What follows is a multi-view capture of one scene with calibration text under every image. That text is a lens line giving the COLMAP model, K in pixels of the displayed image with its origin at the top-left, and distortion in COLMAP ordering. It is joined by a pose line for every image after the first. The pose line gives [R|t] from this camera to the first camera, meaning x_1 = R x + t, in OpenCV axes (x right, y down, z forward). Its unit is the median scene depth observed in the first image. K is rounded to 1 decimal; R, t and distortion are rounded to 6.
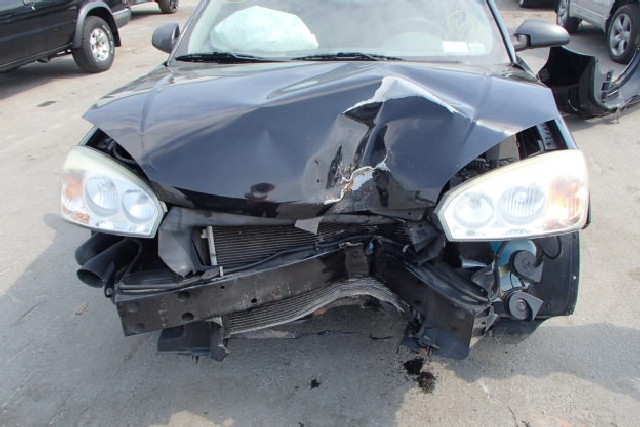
lens RADIAL K [[509.5, 0, 320.0], [0, 509.5, 213.5], [0, 0, 1]] dist [-0.098818, 0.002029]
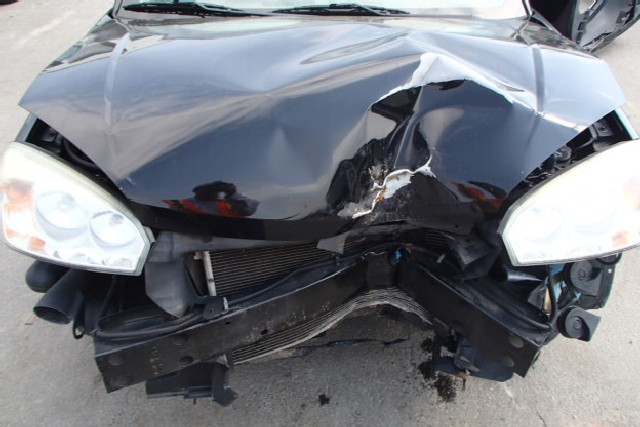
lens RADIAL K [[514.7, 0, 320.0], [0, 514.7, 213.5], [0, 0, 1]] dist [-0.068824, -0.006179]
pose [[0.993029, -0.040330, 0.110760, -0.126439], [0.025681, 0.991098, 0.130635, -0.126622], [-0.115042, -0.126880, 0.985224, 0.196313]]
